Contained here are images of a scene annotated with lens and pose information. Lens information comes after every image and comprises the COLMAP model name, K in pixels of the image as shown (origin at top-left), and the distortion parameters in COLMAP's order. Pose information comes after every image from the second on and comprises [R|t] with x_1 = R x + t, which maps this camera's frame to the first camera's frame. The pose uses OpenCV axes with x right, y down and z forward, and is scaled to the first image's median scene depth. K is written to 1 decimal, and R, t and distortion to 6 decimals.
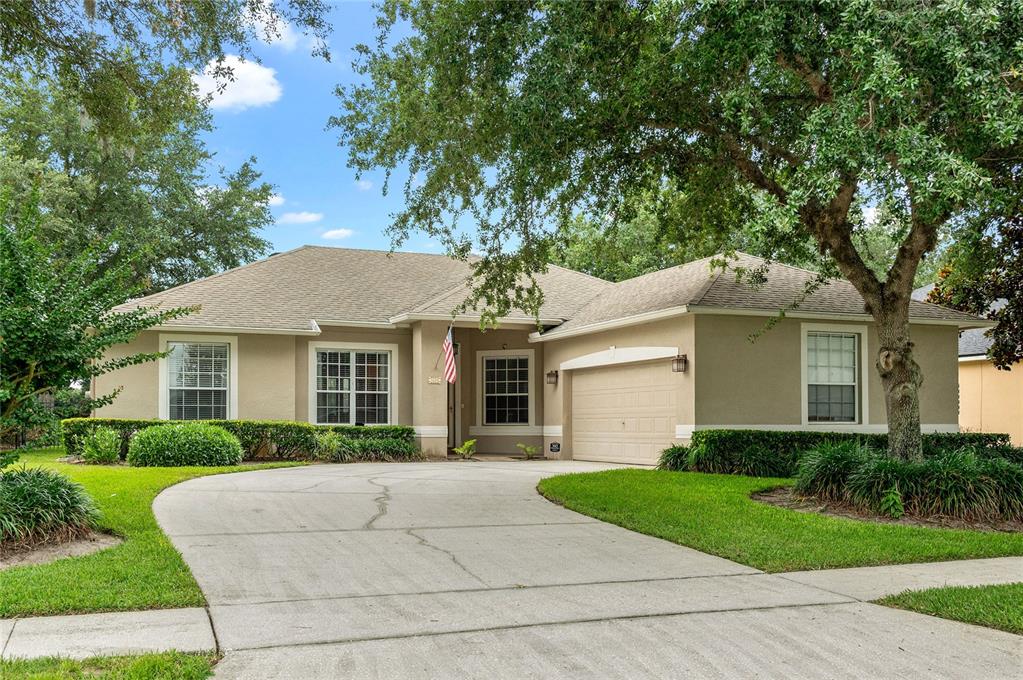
lens RADIAL K [[828.5, 0, 483.5], [0, 828.5, 384.0], [0, 0, 1]] dist [0.005875, 0.004208]
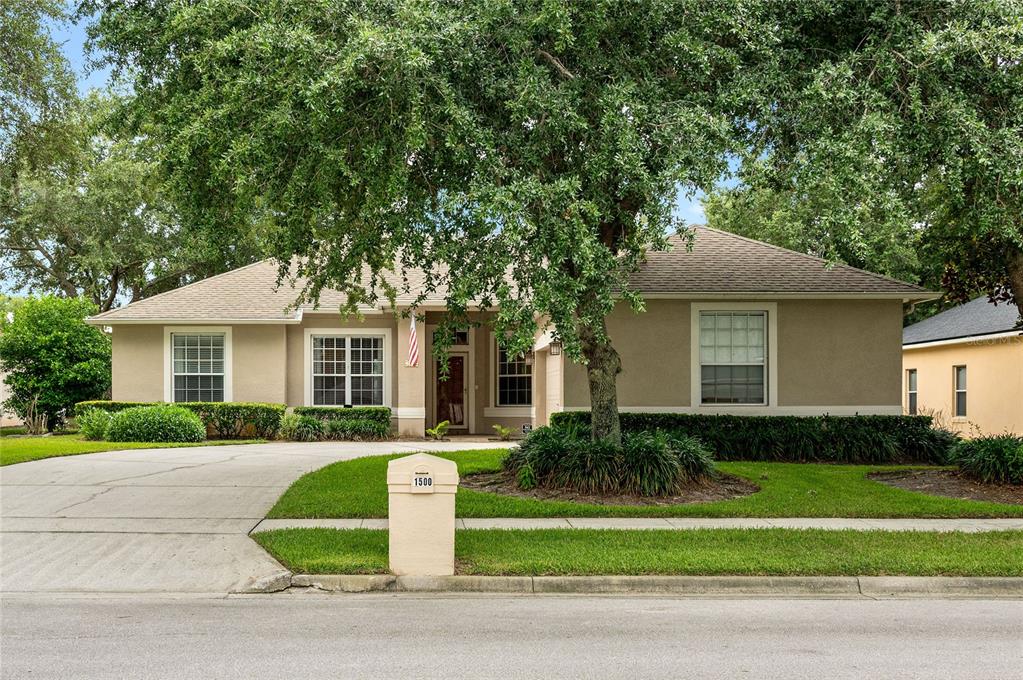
lens RADIAL K [[1004.6, 0, 516.0], [0, 1004.6, 343.7], [0, 0, 1]] dist [0.005080, 0.000000]
pose [[0.952740, -0.019007, -0.303193, 0.497182], [0.015717, 0.999788, -0.013288, -0.011525], [0.303381, 0.007895, 0.952837, -0.173725]]
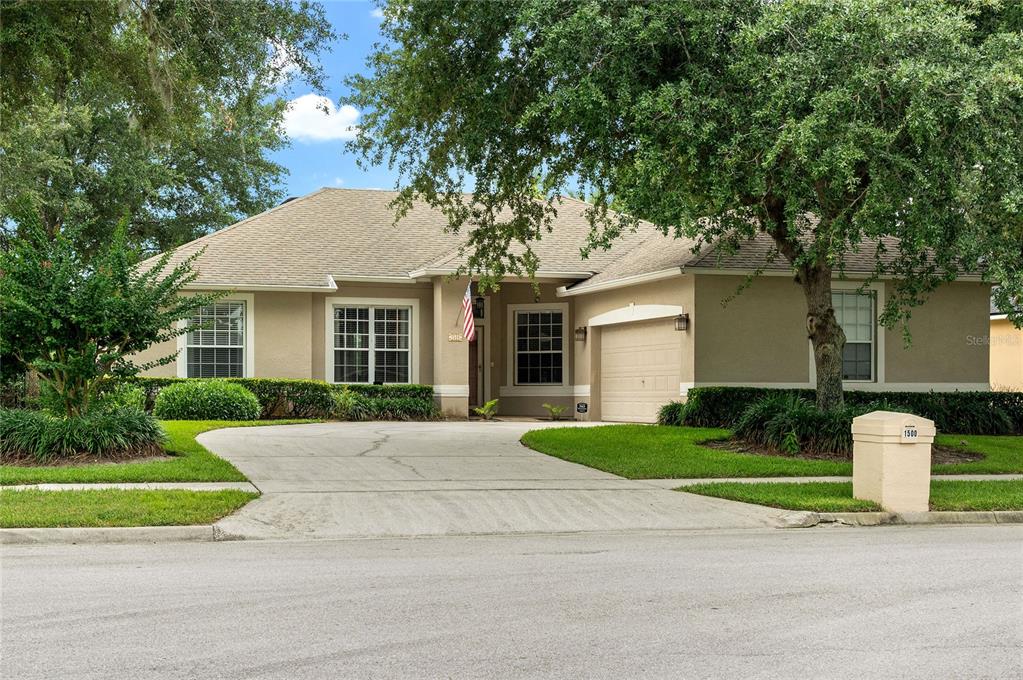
lens RADIAL K [[1220.8, 0, 508.1], [0, 1220.8, 338.6], [0, 0, 1]] dist [0.032656, 0.000000]
pose [[0.997417, -0.001124, -0.071817, 0.115512], [0.001426, 0.999990, 0.004154, -0.009982], [0.071812, -0.004246, 0.997409, -0.452925]]
